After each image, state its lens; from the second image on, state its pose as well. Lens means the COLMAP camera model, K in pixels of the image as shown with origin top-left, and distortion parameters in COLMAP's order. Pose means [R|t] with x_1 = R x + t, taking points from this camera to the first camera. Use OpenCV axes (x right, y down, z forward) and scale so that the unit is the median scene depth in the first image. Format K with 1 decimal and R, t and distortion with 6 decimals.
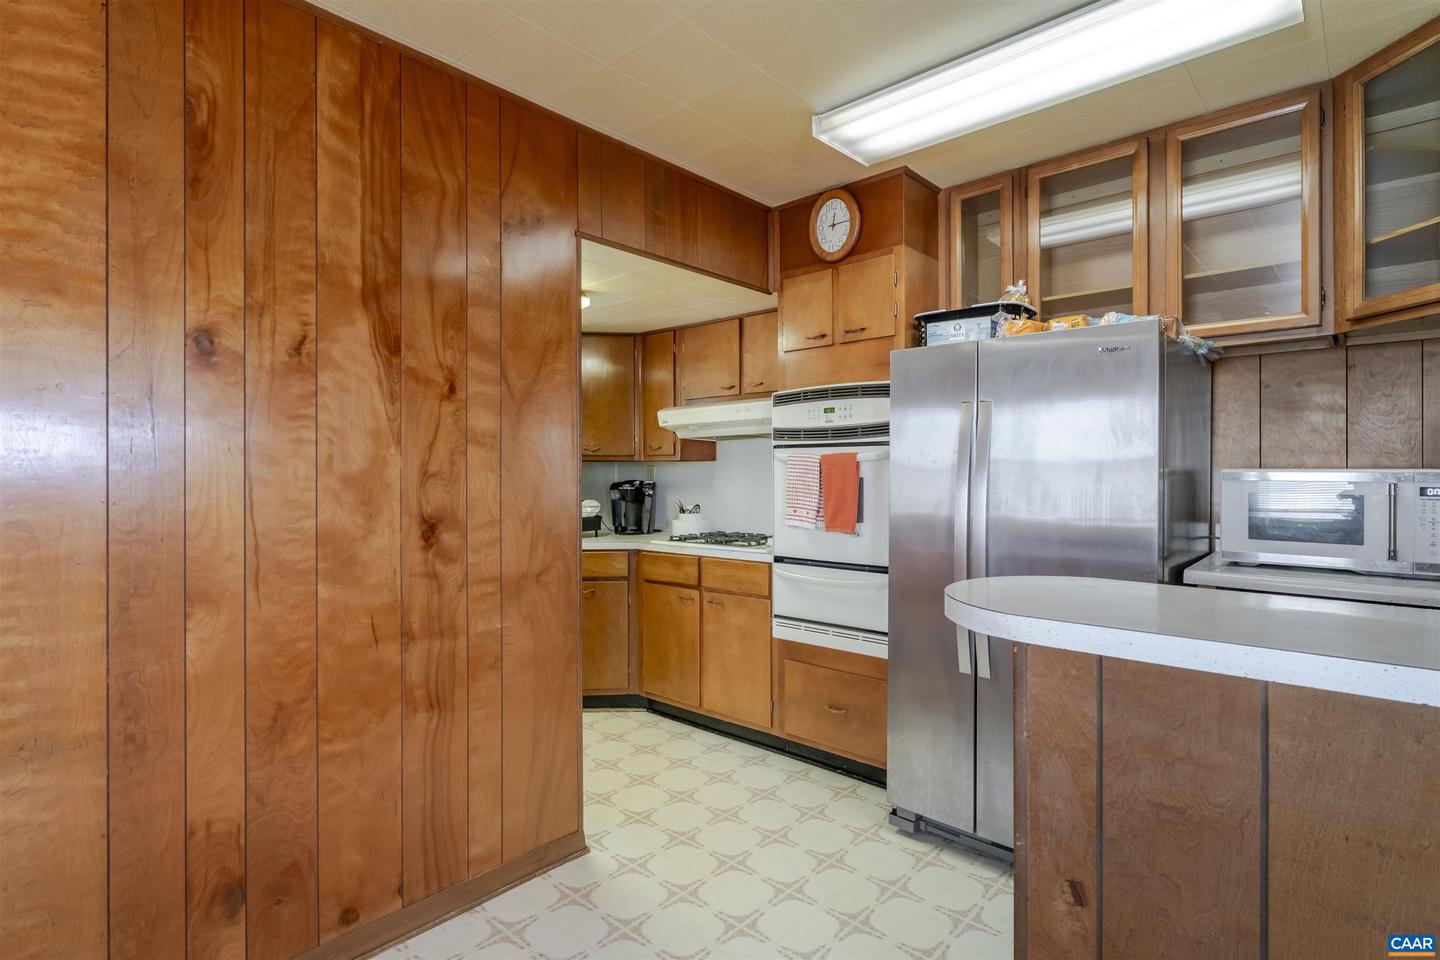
lens RADIAL K [[719.3, 0, 711.8], [0, 719.3, 468.9], [0, 0, 1]] dist [0.000499, 0.000933]
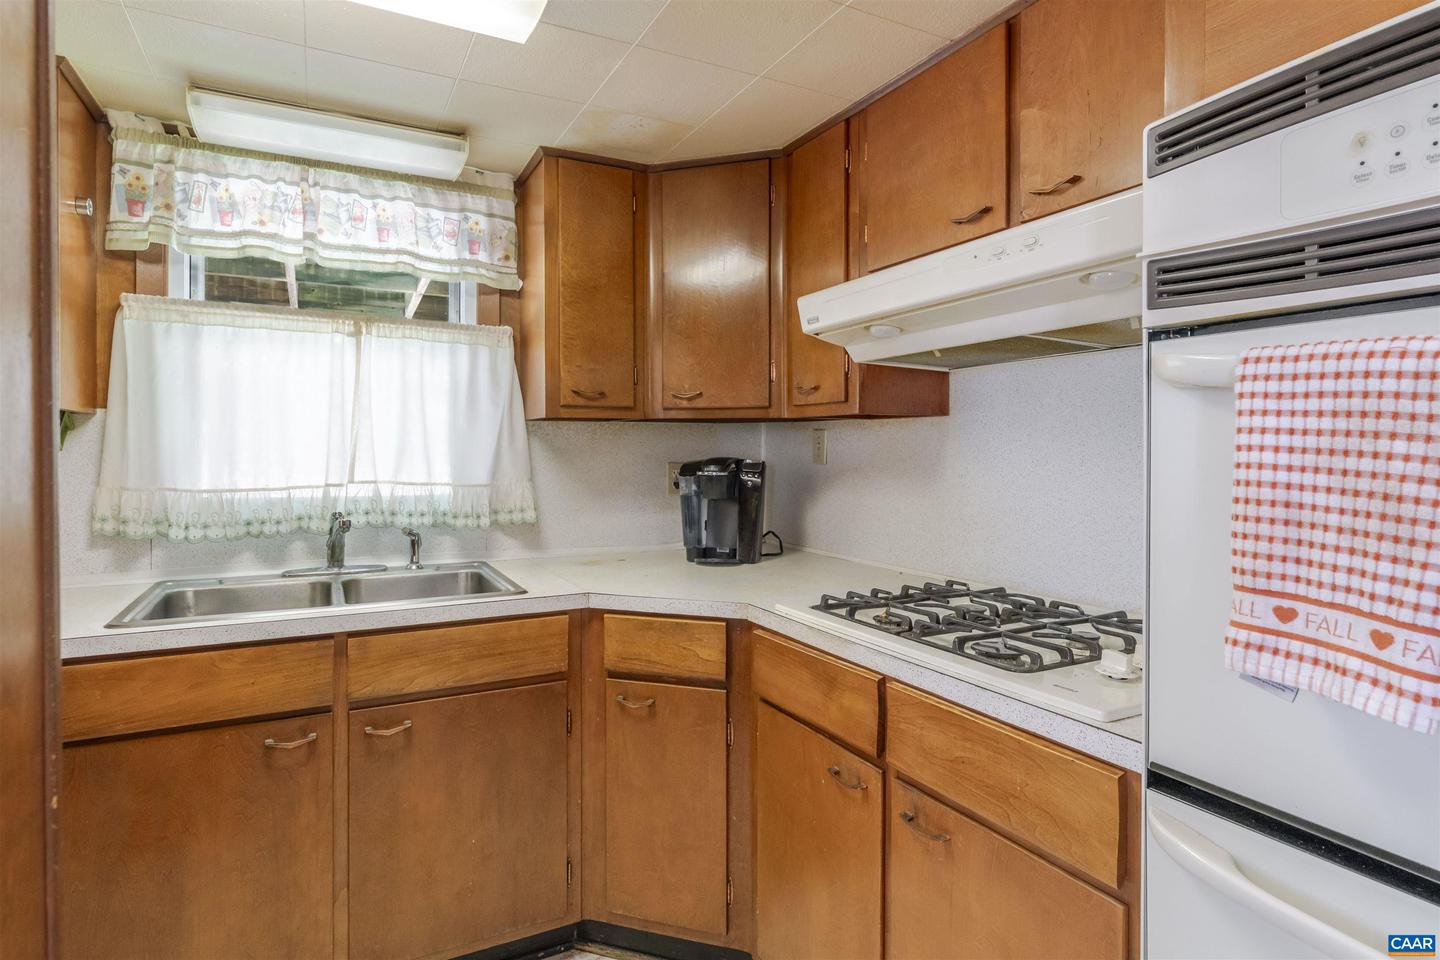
lens RADIAL K [[719.3, 0, 700.9], [0, 719.3, 450.1], [0, 0, 1]] dist [0.000499, 0.000933]
pose [[0.933996, 0.002425, -0.357274, 0.025333], [0.001161, 0.999951, 0.009822, 0.006576], [0.357281, -0.009588, 0.933948, 0.619555]]
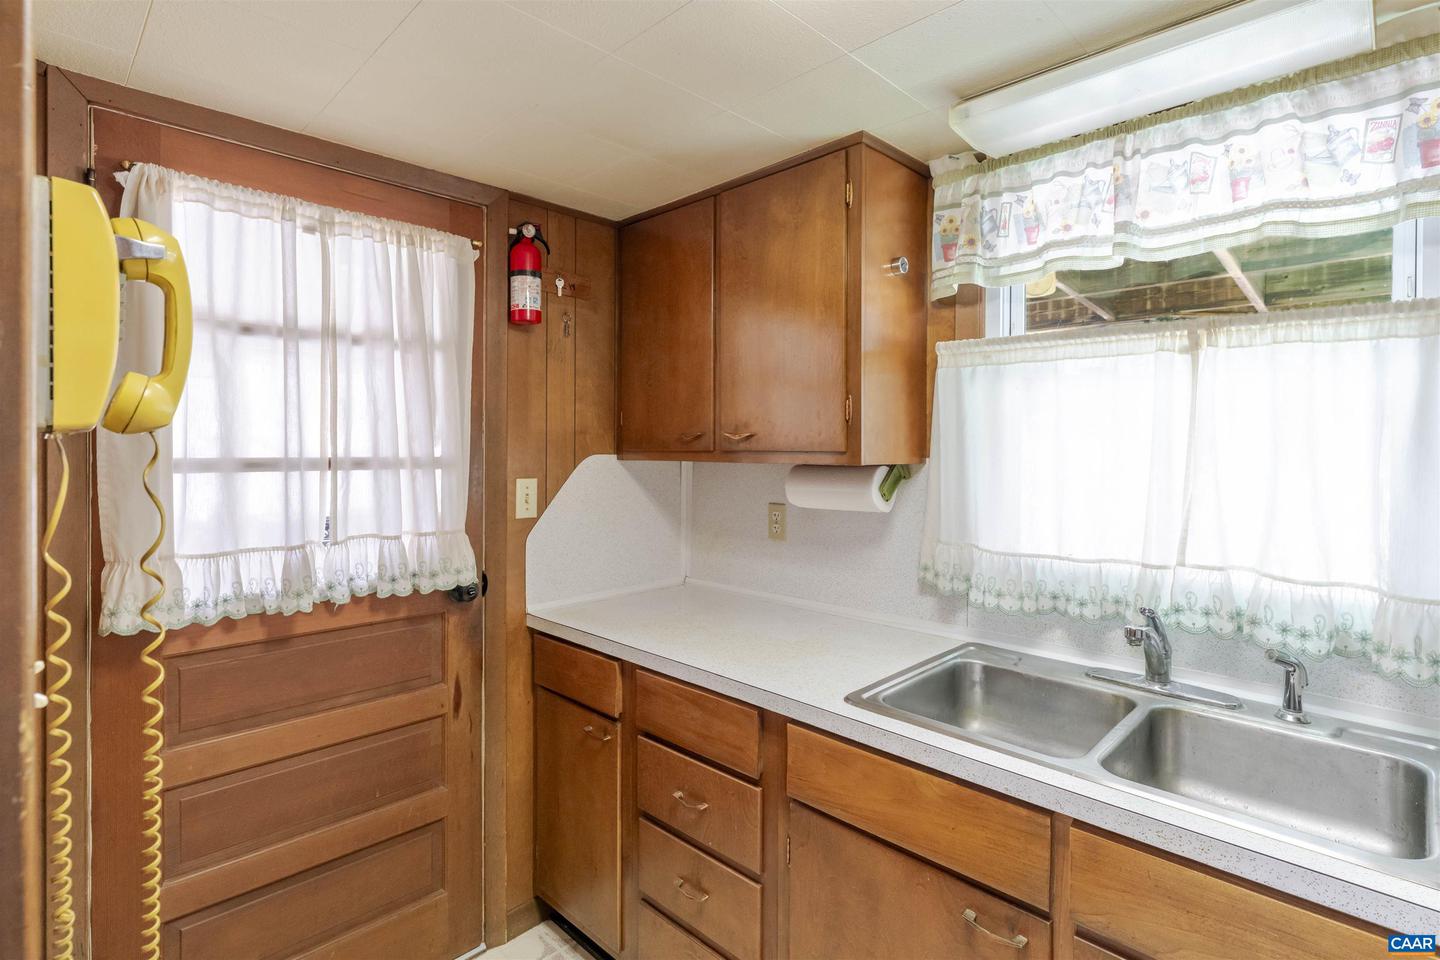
lens RADIAL K [[719.3, 0, 676.3], [0, 719.3, 452.6], [0, 0, 1]] dist [0.000499, 0.000933]
pose [[-0.051911, 0.000720, -0.998651, -0.030728], [-0.000390, 1.000000, 0.000741, -0.024448], [0.998652, 0.000428, -0.051911, 0.800039]]
